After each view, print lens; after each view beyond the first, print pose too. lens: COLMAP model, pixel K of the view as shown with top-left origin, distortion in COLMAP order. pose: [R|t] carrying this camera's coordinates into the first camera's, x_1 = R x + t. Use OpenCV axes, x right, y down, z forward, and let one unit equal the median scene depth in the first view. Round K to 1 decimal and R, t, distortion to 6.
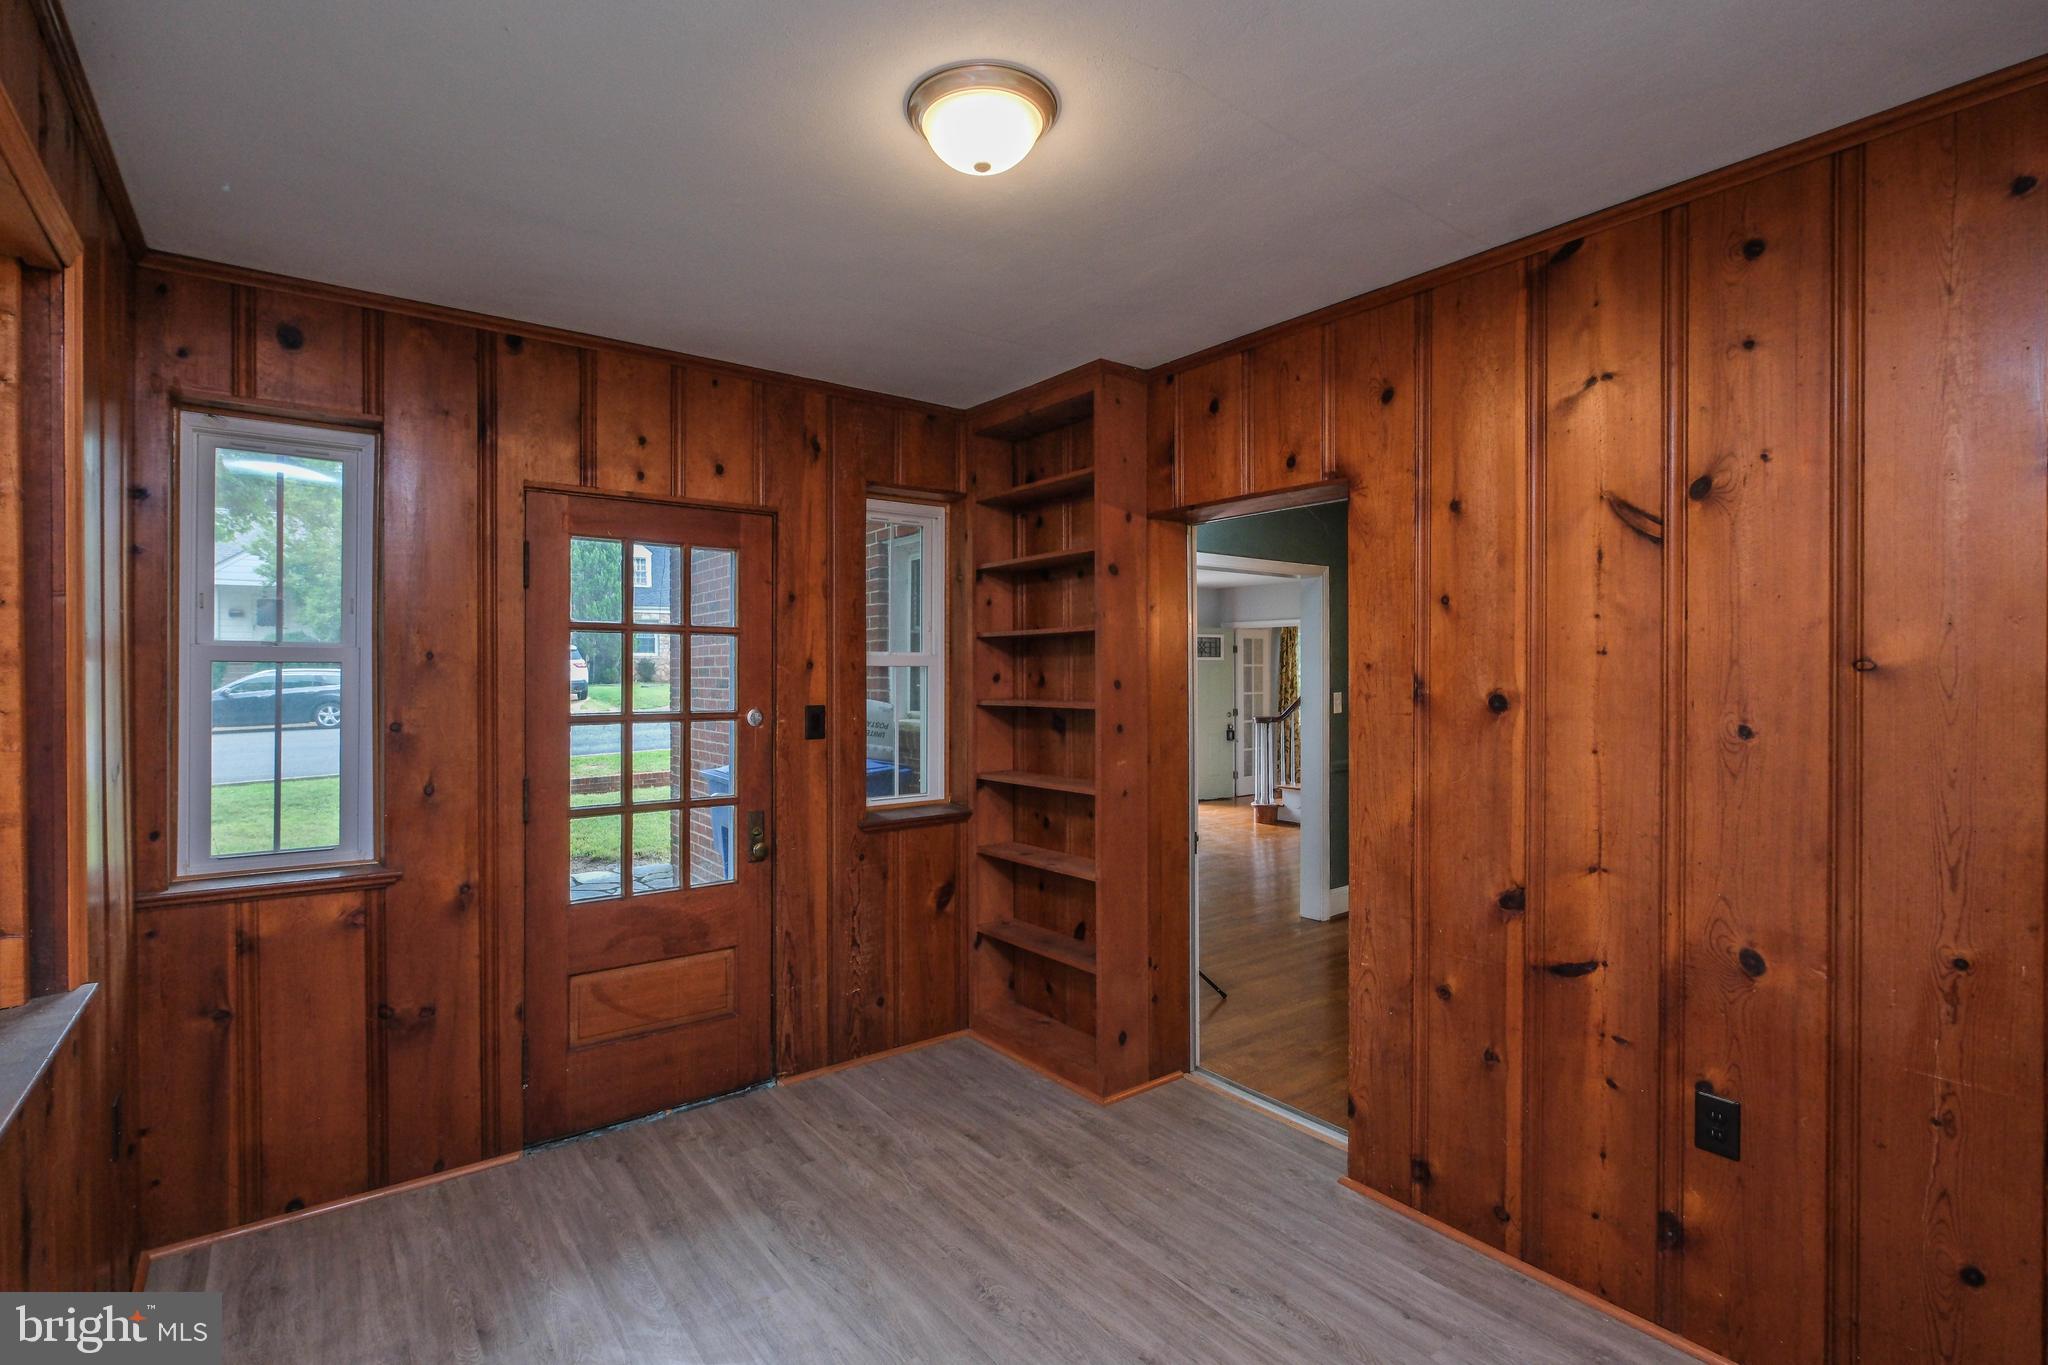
lens RADIAL K [[949.6, 0, 996.2], [0, 949.6, 678.0], [0, 0, 1]] dist [0.000789, -0.000193]
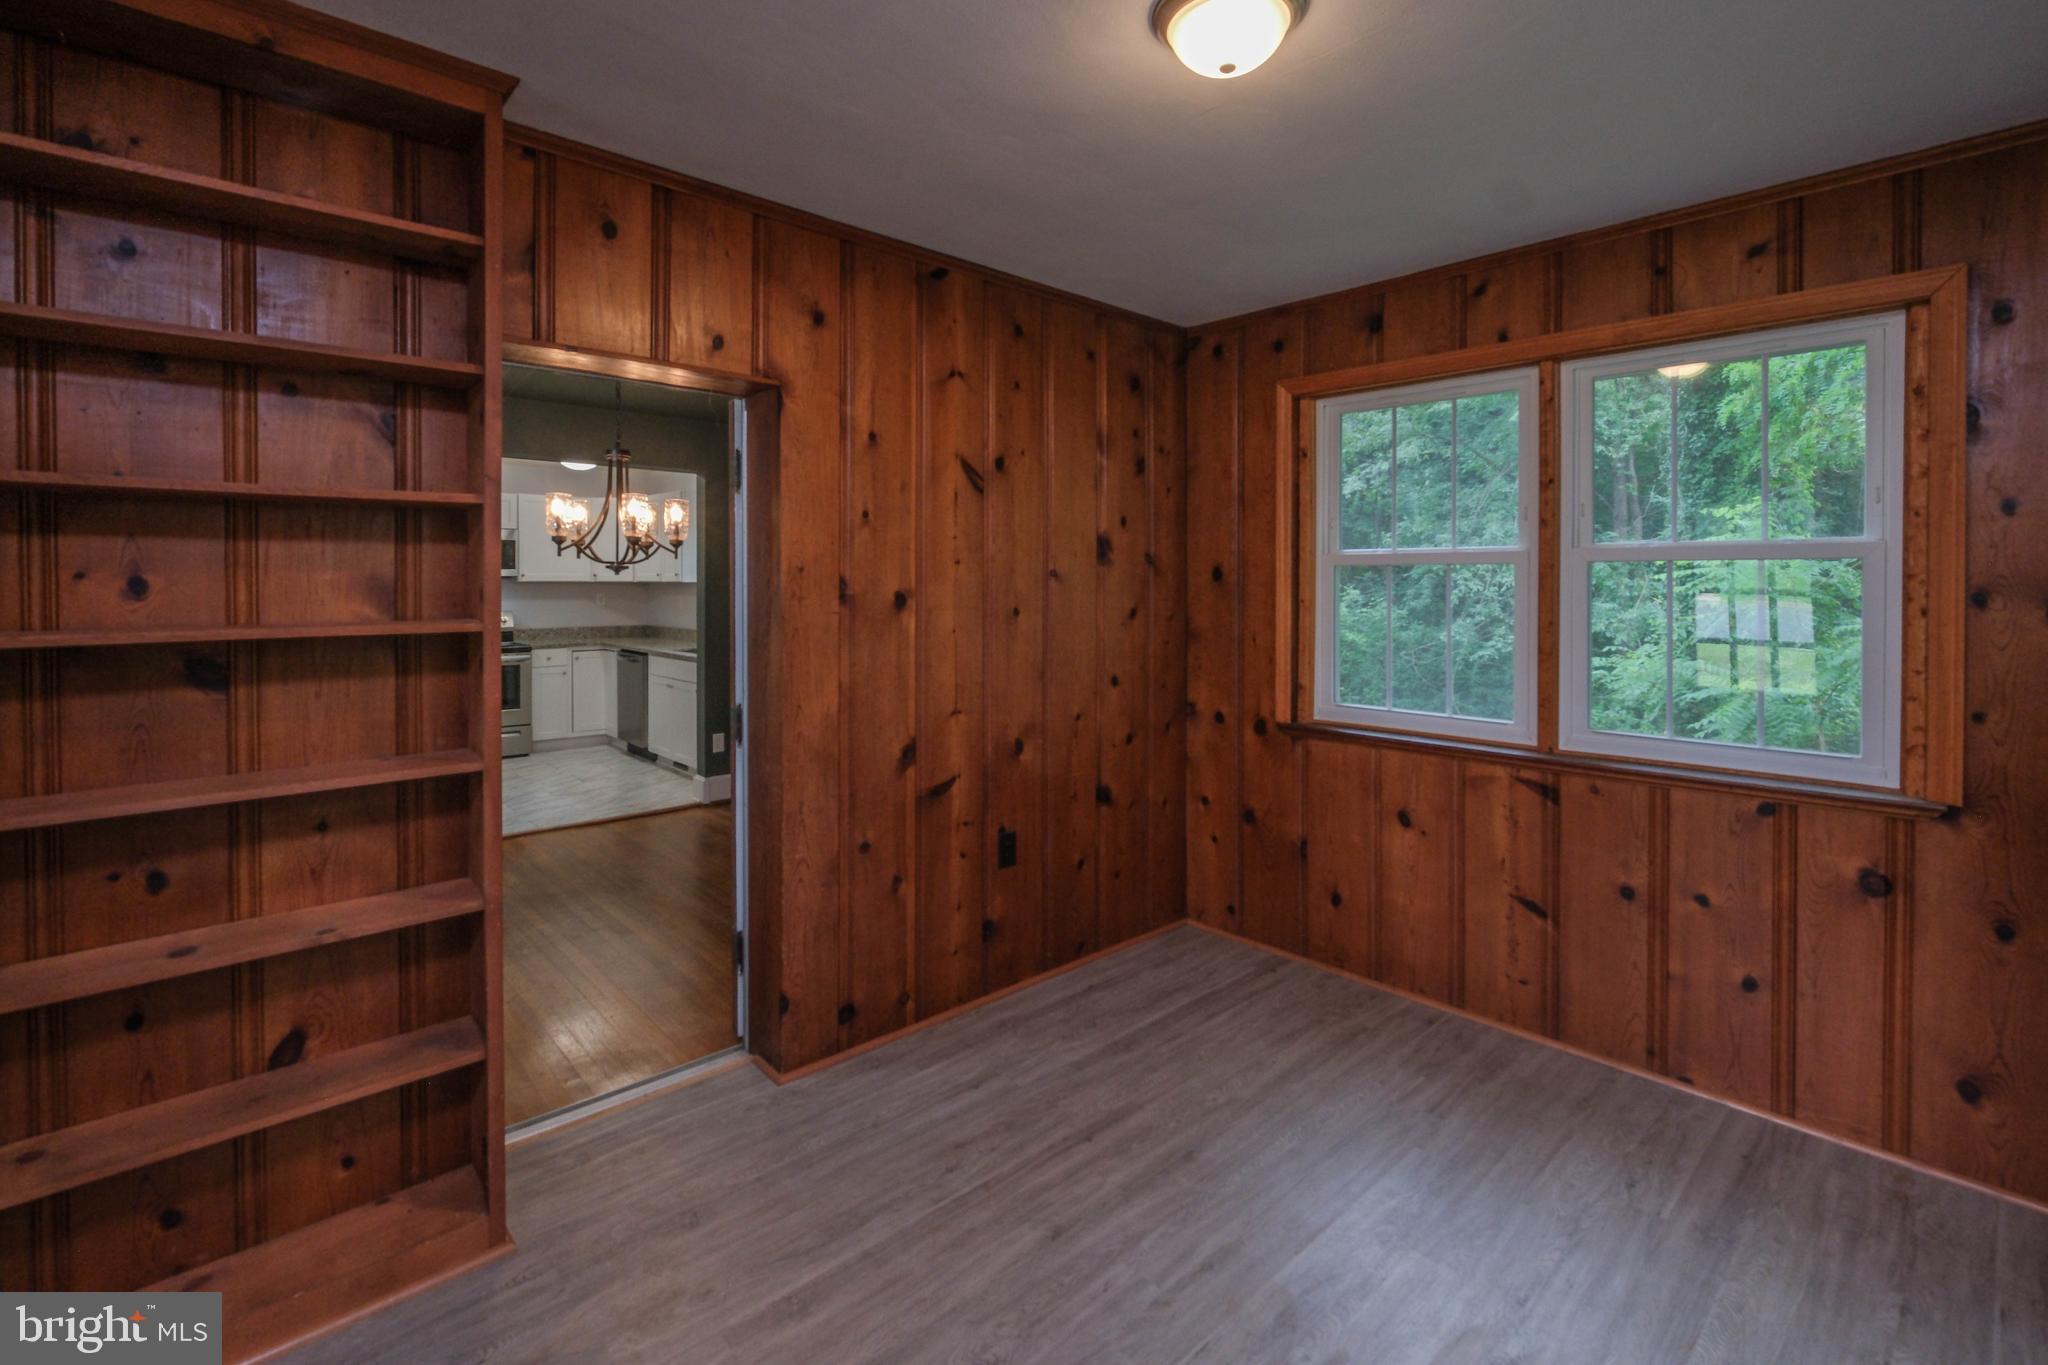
lens RADIAL K [[901.7, 0, 1021.2], [0, 901.7, 588.8], [0, 0, 1]] dist [-0.000155, -0.000095]
pose [[-0.089988, -0.003480, 0.995937, -0.594257], [0.003290, 0.999987, 0.003792, 0.006134], [-0.995937, 0.003618, -0.089975, 0.817275]]
